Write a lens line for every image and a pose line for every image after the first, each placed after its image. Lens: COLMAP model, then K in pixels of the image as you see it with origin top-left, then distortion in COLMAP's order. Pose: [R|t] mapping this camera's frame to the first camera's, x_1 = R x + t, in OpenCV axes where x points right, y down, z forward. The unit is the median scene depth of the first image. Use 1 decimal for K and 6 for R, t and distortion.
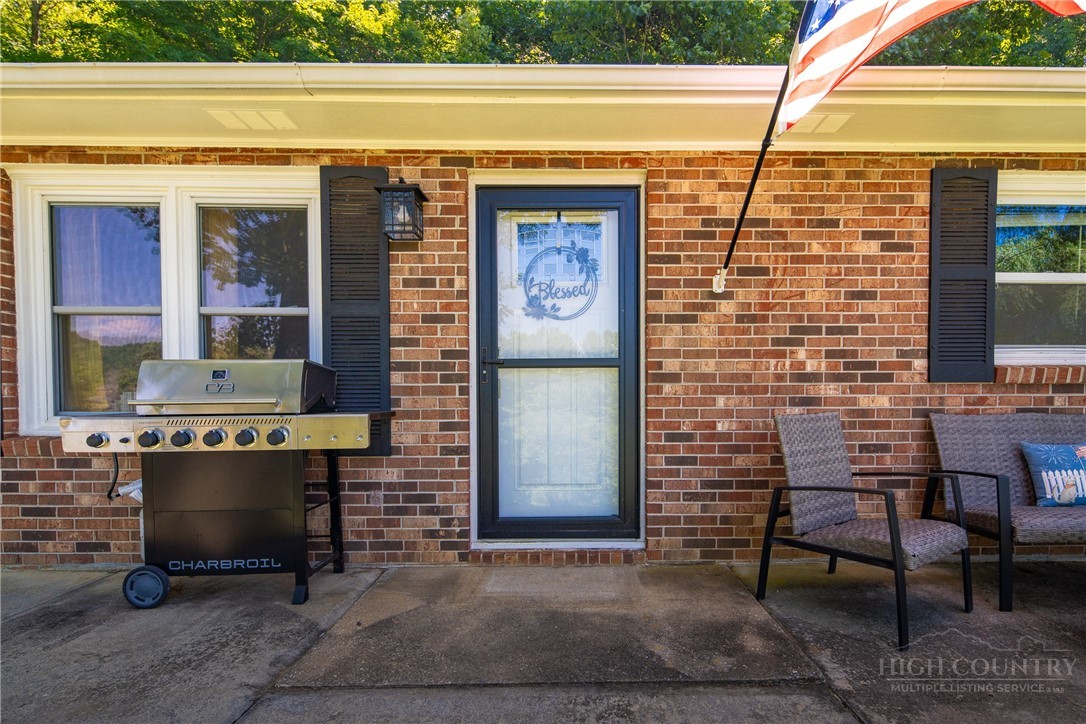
lens RADIAL K [[556.1, 0, 557.4], [0, 556.1, 415.9], [0, 0, 1]] dist [0.002305, -0.000143]
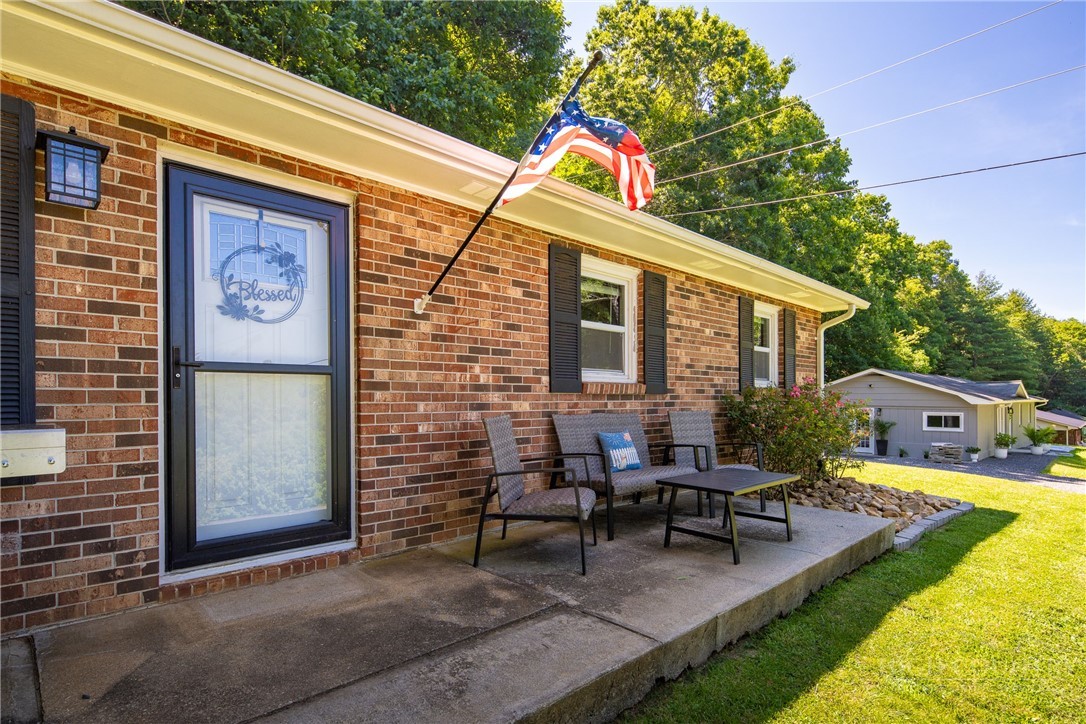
lens RADIAL K [[547.7, 0, 542.8], [0, 547.7, 399.8], [0, 0, 1]] dist [-0.000733, -0.000675]
pose [[0.733215, 0.001143, 0.679996, -0.296439], [0.019548, 0.999550, -0.022758, -0.010496], [-0.679716, 0.029979, 0.732862, -0.009394]]
